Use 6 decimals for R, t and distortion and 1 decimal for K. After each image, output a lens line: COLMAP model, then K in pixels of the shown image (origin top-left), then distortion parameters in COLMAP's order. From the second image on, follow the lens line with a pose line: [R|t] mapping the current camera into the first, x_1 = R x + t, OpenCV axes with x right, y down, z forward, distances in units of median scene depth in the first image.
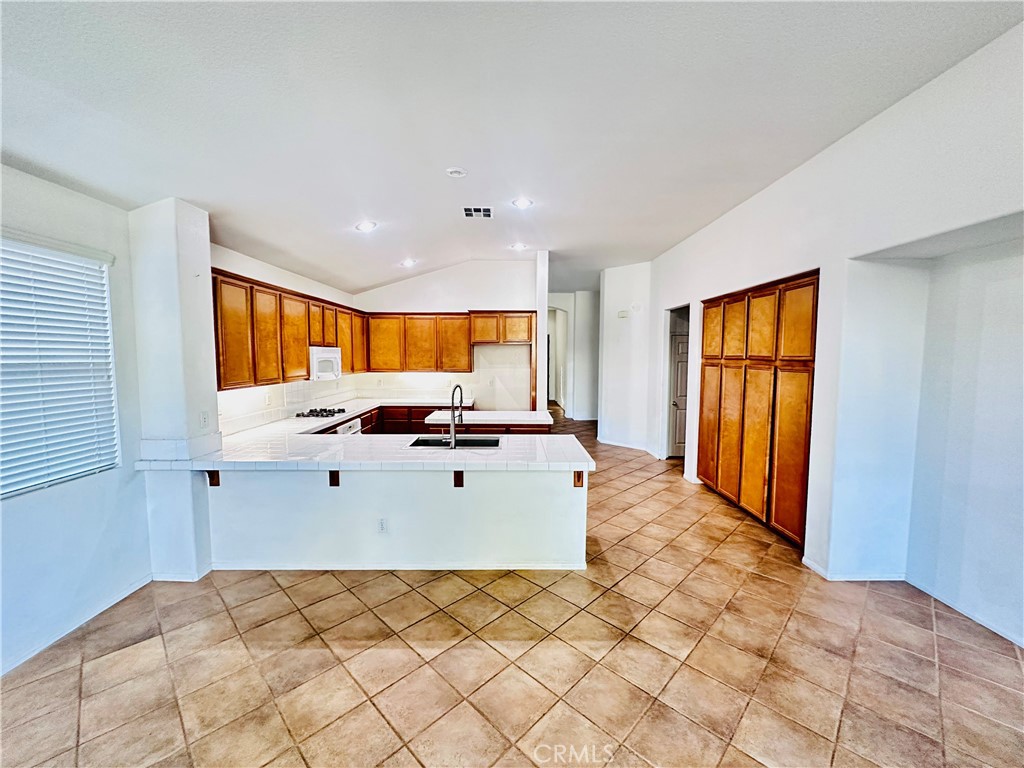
lens RADIAL K [[407.8, 0, 512.0], [0, 407.8, 384.0], [0, 0, 1]] dist [-0.003033, 0.000014]
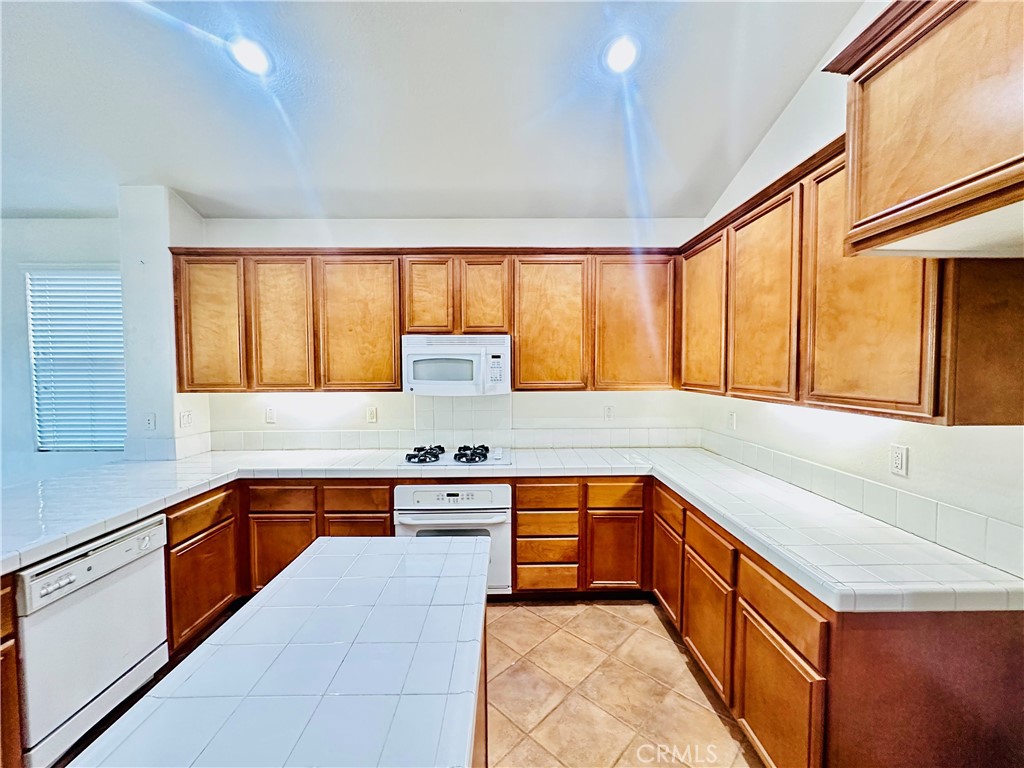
lens RADIAL K [[407.8, 0, 512.0], [0, 407.8, 384.0], [0, 0, 1]] dist [-0.003033, 0.000014]
pose [[0.011236, 0.038883, -0.999181, 0.135090], [-0.069571, 0.996853, 0.038010, -0.076801], [0.997514, 0.069087, 0.013905, 1.600980]]
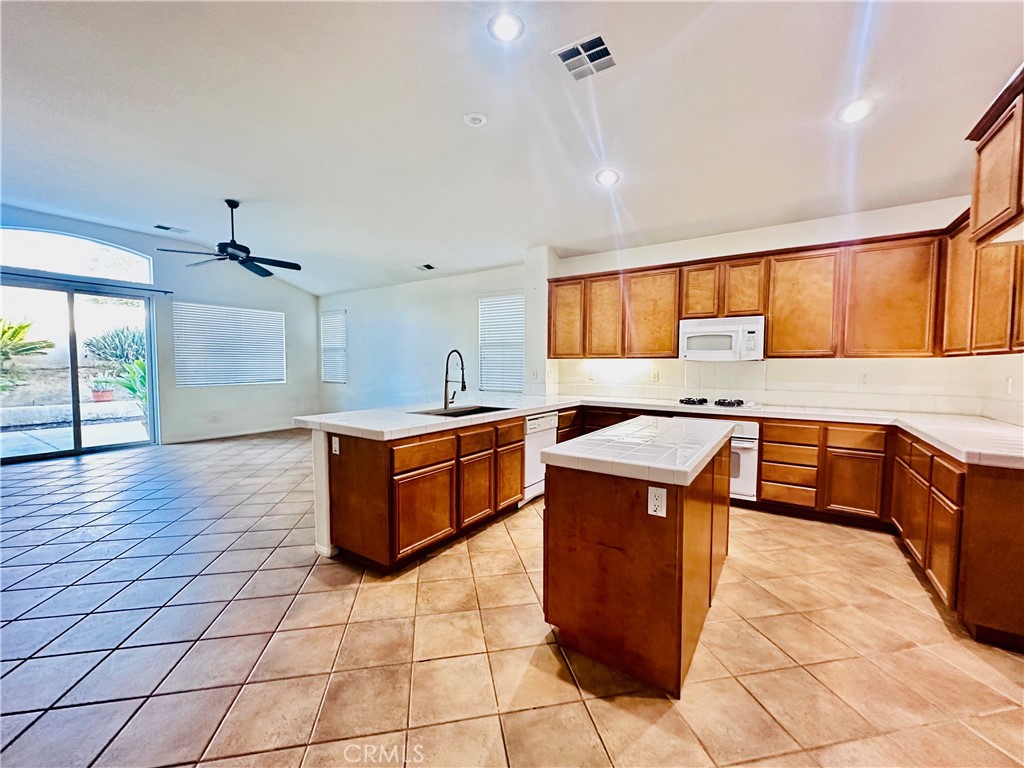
lens RADIAL K [[407.8, 0, 512.0], [0, 407.8, 384.0], [0, 0, 1]] dist [-0.003033, 0.000014]
pose [[-0.564024, 0.033237, -0.825089, 0.605035], [-0.067828, 0.993948, 0.086406, -0.010661], [0.822968, 0.104699, -0.558357, 1.673277]]
